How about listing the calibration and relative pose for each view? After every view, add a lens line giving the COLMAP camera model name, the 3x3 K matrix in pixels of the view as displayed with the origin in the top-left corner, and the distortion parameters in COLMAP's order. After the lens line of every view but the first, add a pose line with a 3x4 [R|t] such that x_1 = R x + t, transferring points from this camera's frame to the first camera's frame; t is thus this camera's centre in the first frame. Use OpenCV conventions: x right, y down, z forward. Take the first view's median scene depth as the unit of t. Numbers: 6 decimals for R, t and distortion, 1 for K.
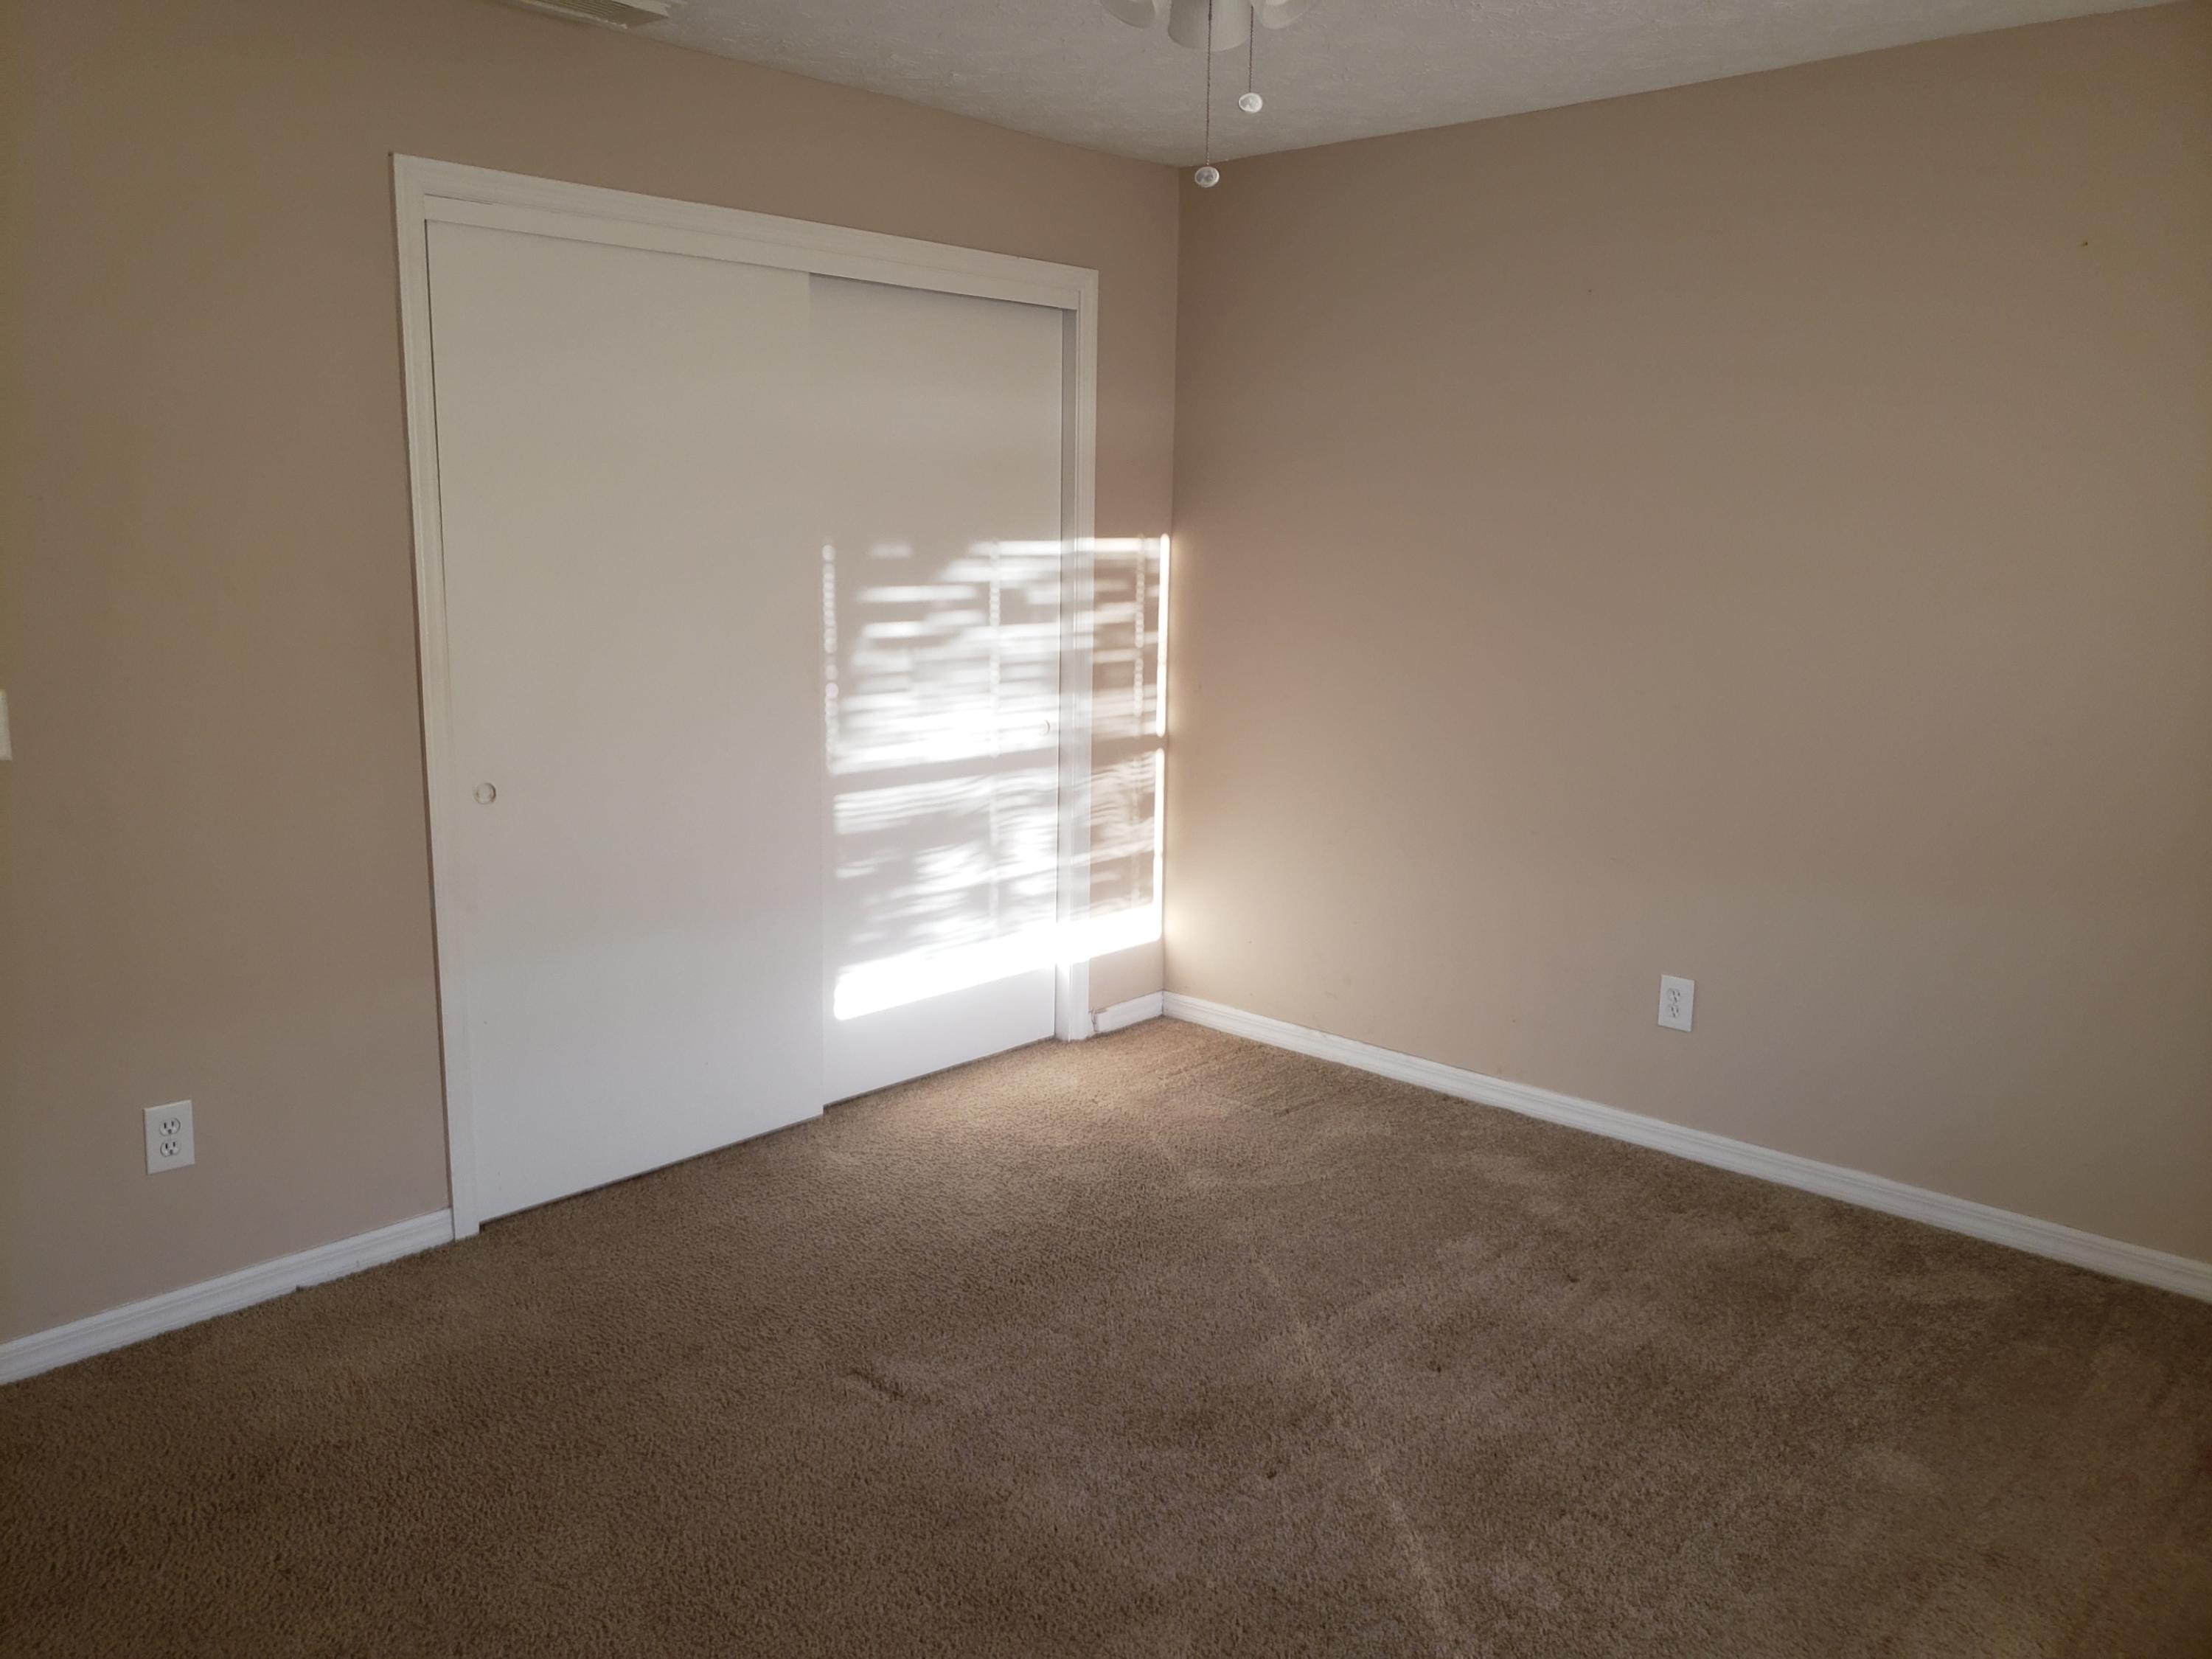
lens RADIAL K [[1692.0, 0, 1135.0], [0, 1692.0, 827.8], [0, 0, 1]] dist [0.010252, 0.000801]
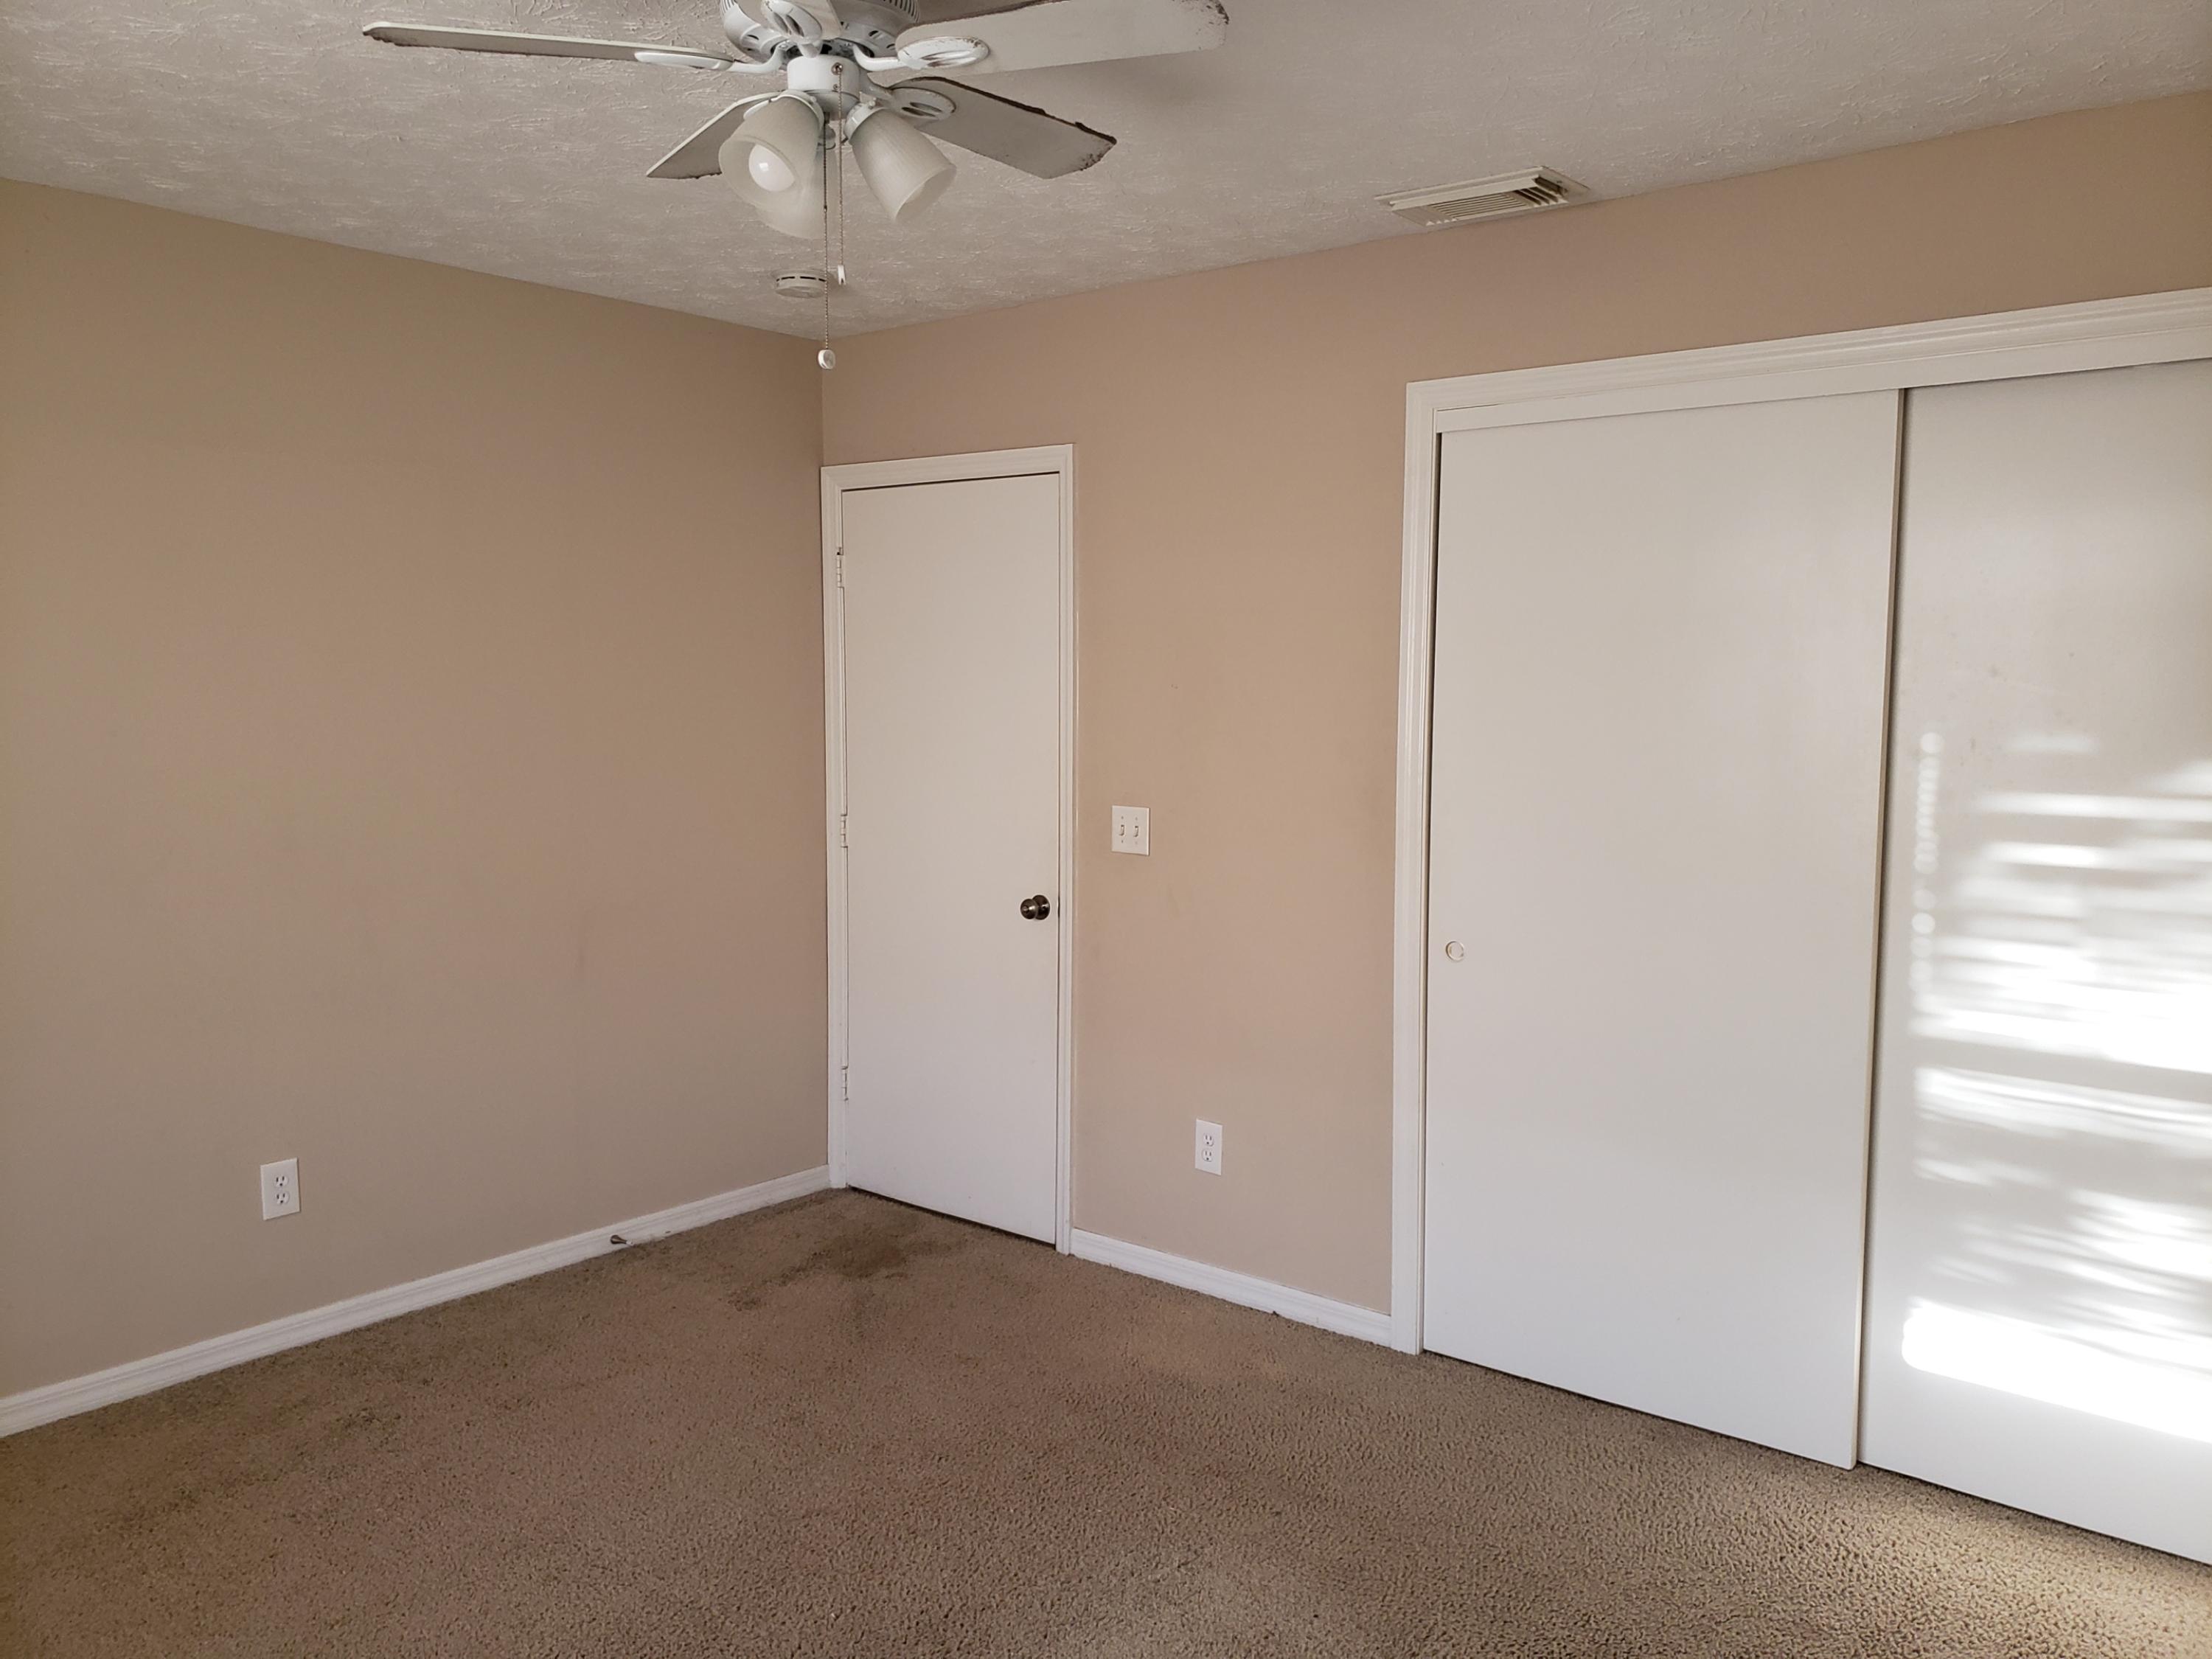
lens RADIAL K [[1692.0, 0, 1135.0], [0, 1692.0, 827.8], [0, 0, 1]] dist [0.010252, 0.000801]
pose [[0.034809, 0.075596, -0.996531, 0.547790], [-0.181388, 0.981052, 0.068086, -0.108466], [0.982795, 0.178388, 0.047861, 0.599652]]
